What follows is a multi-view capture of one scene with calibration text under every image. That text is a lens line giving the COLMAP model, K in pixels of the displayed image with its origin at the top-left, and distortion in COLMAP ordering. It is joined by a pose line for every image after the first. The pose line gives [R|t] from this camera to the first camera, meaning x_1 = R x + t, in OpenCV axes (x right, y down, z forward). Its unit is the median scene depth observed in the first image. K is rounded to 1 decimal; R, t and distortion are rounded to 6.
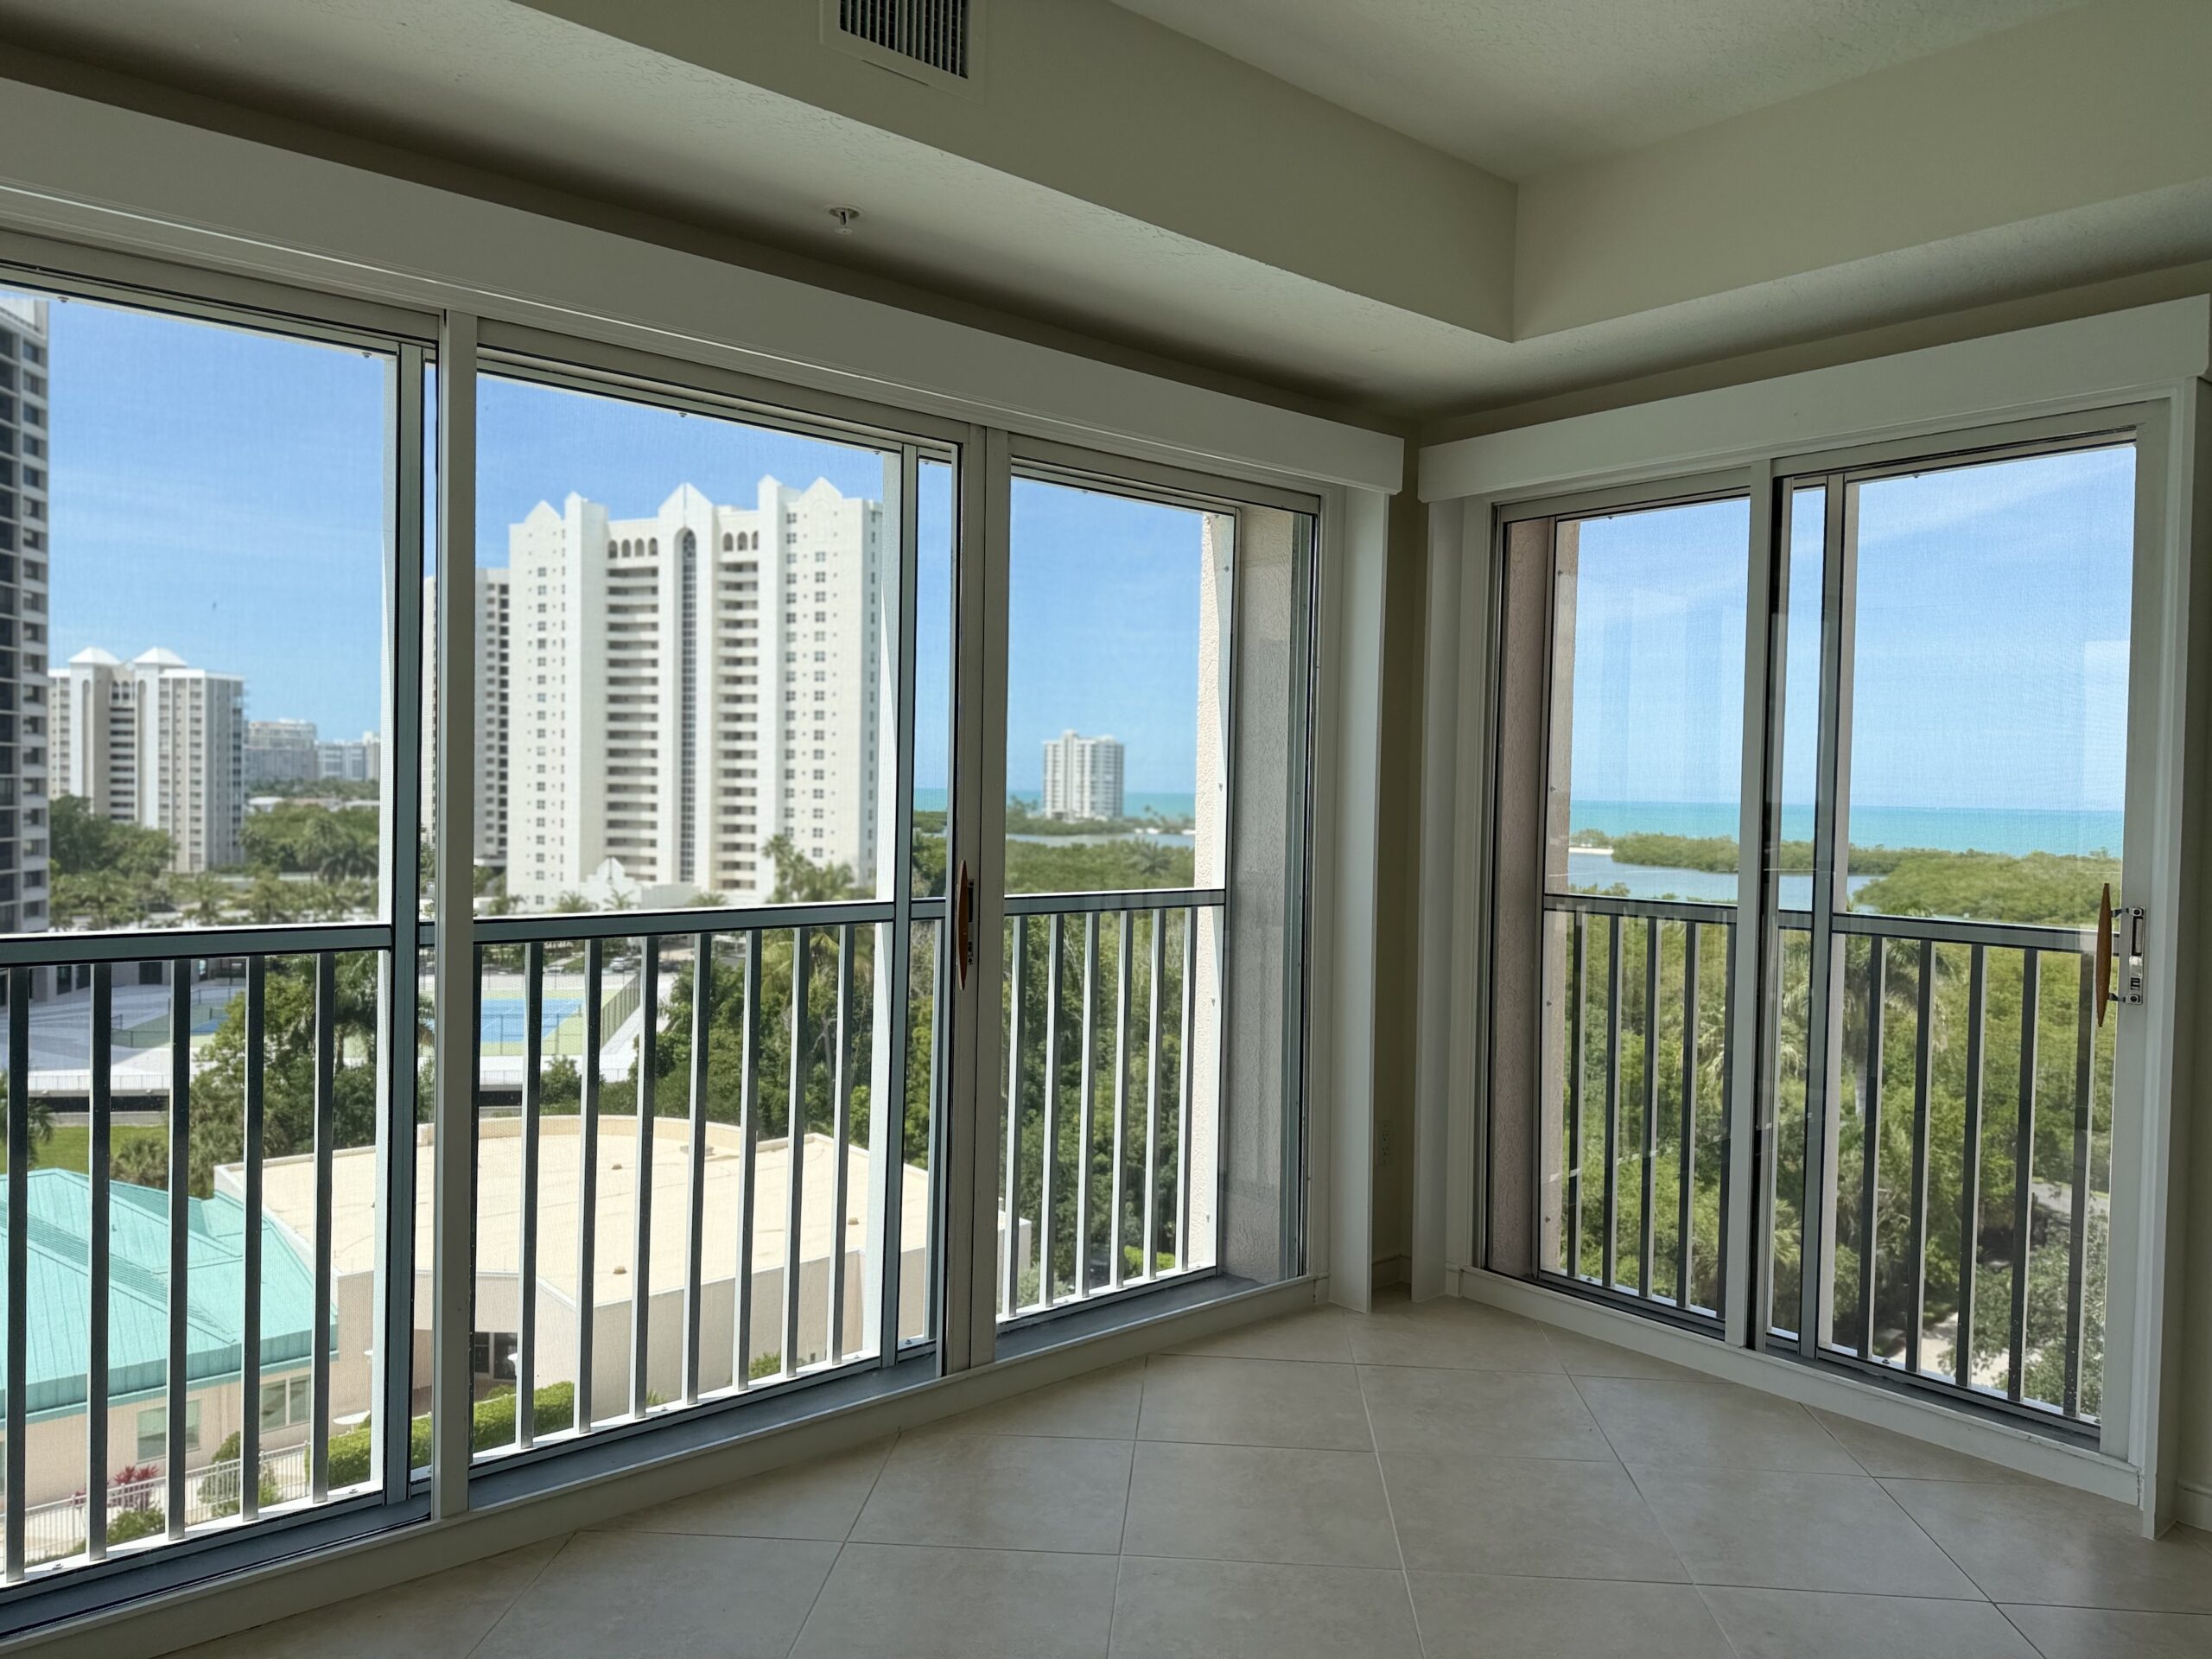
lens RADIAL K [[1568.6, 0, 1106.0], [0, 1568.6, 829.5], [0, 0, 1]] dist [0.044915, 0.003170]
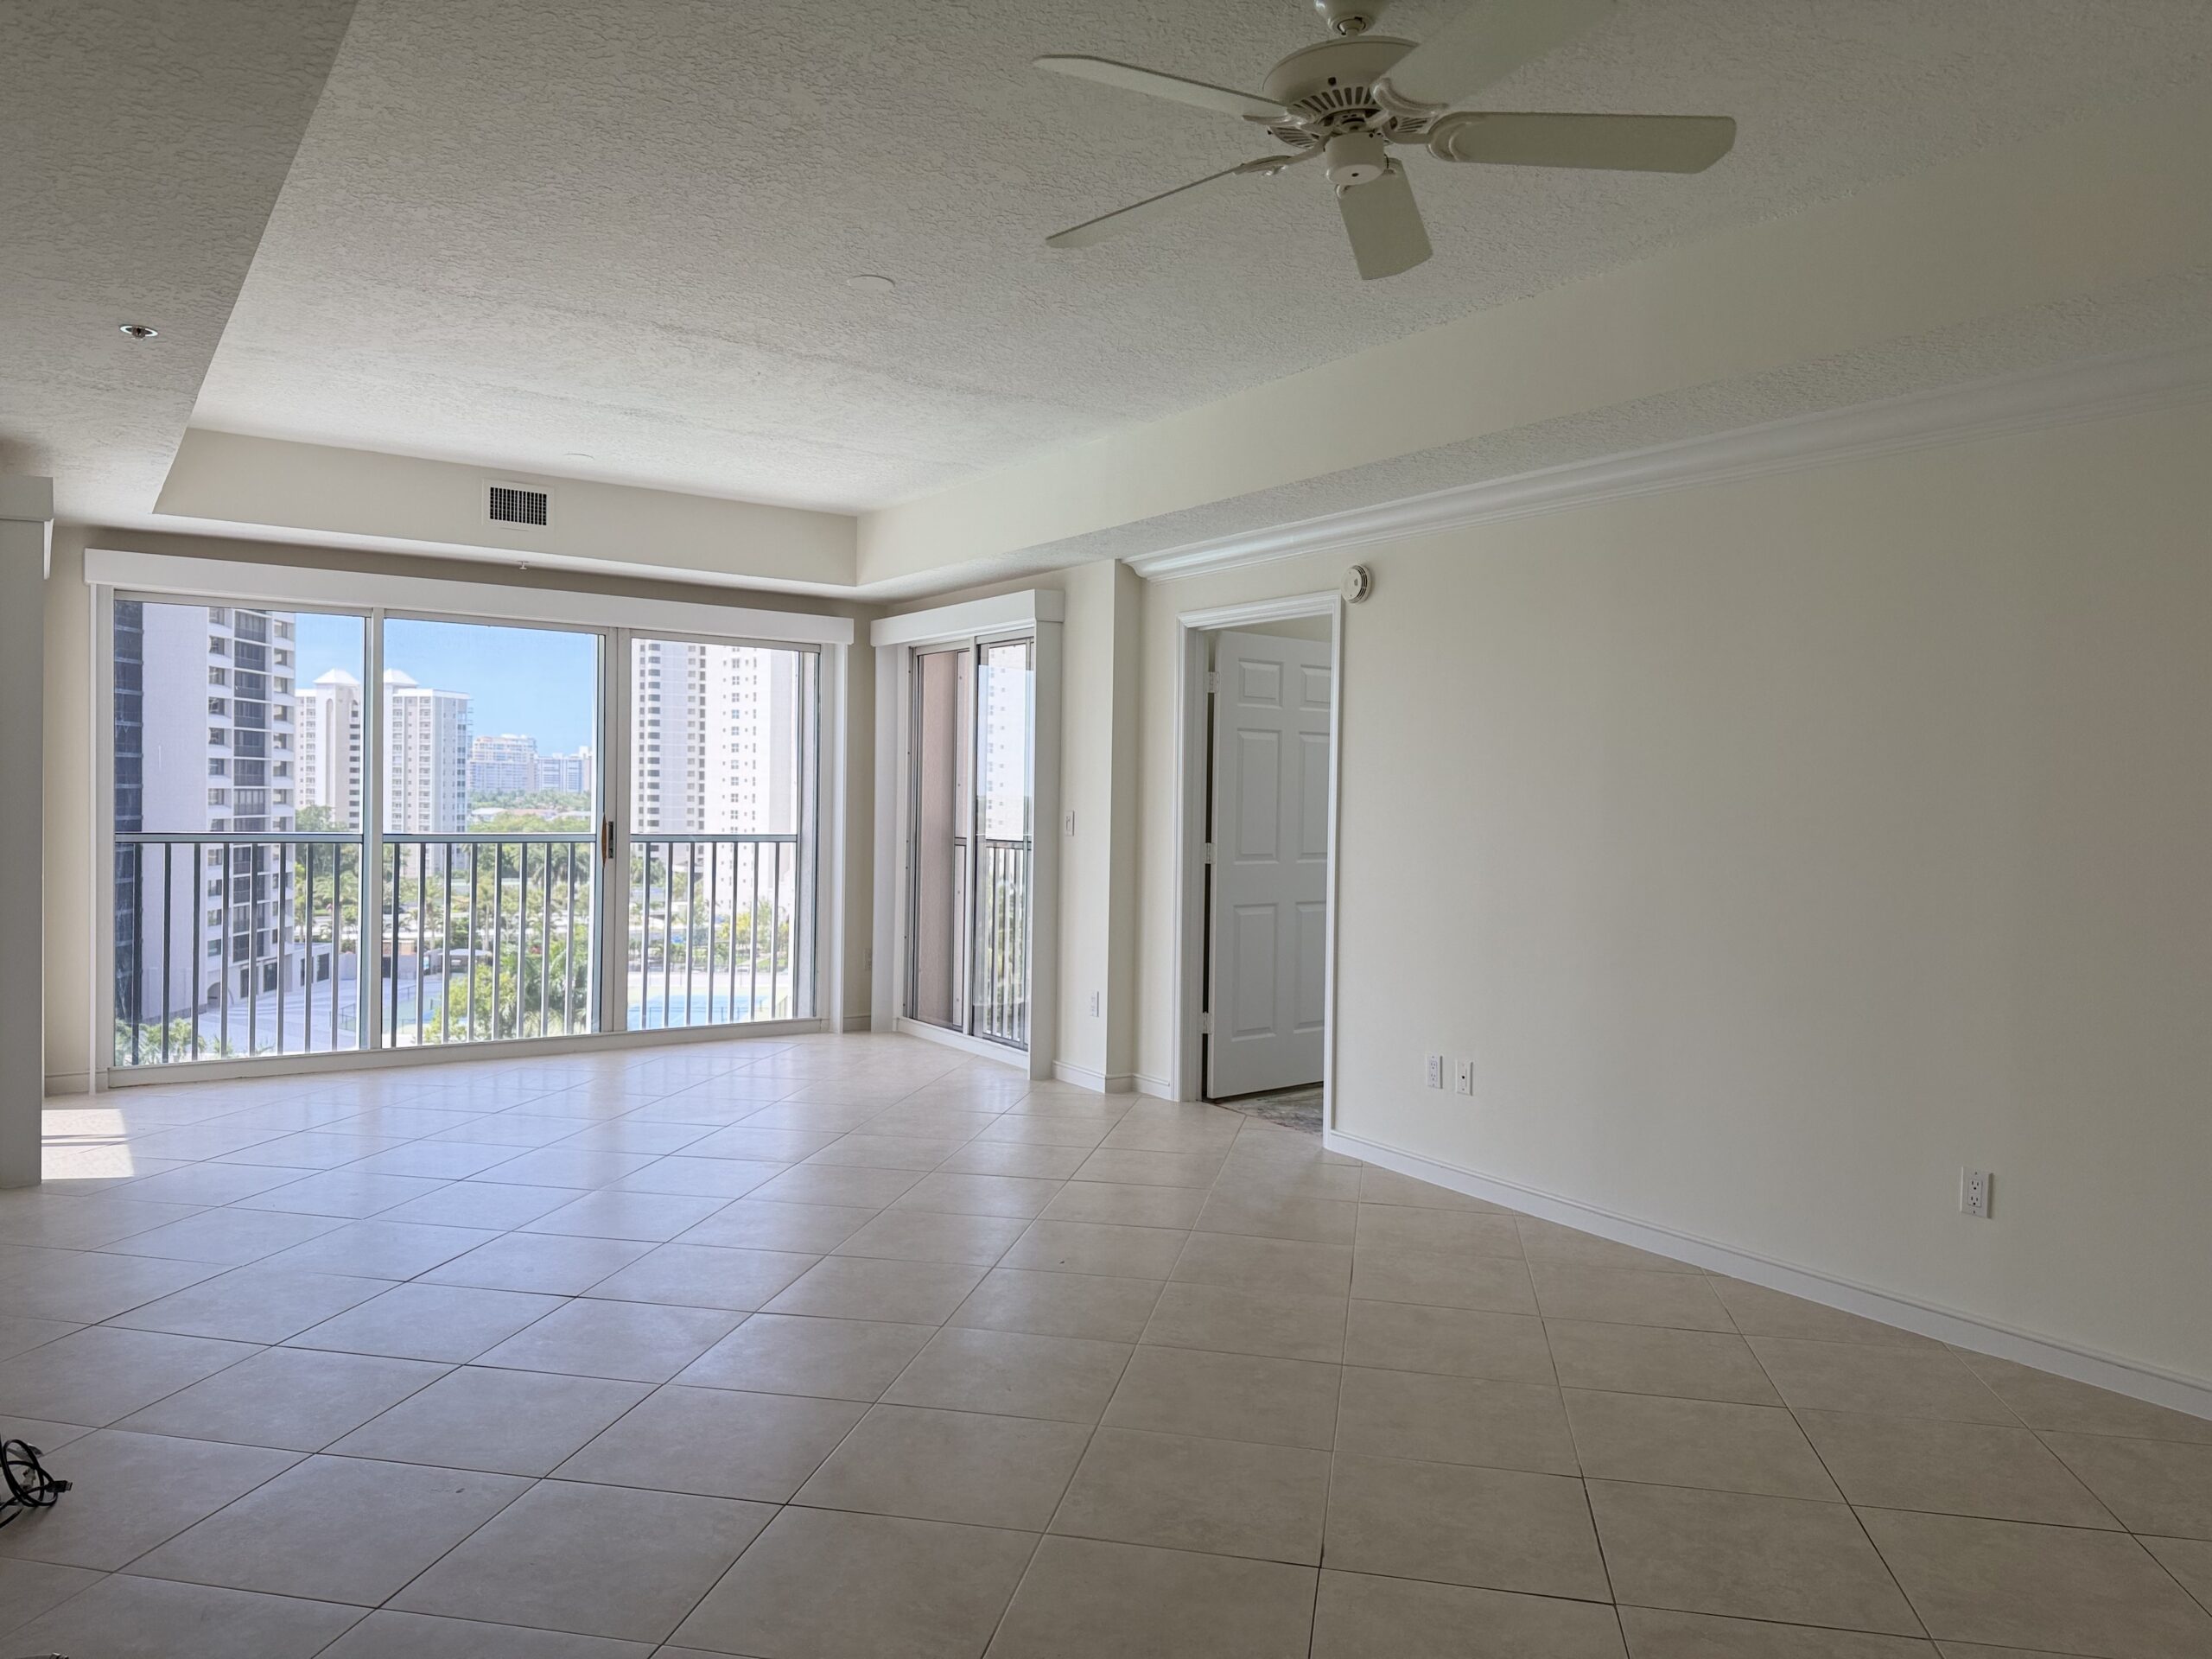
lens RADIAL K [[1539.9, 0, 1081.9], [0, 1539.9, 836.0], [0, 0, 1]] dist [0.144006, -0.088295]
pose [[0.992296, 0.003383, -0.123844, 0.702368], [-0.003728, 0.999990, -0.002558, 0.044722], [0.123834, 0.003000, 0.992298, -0.961860]]
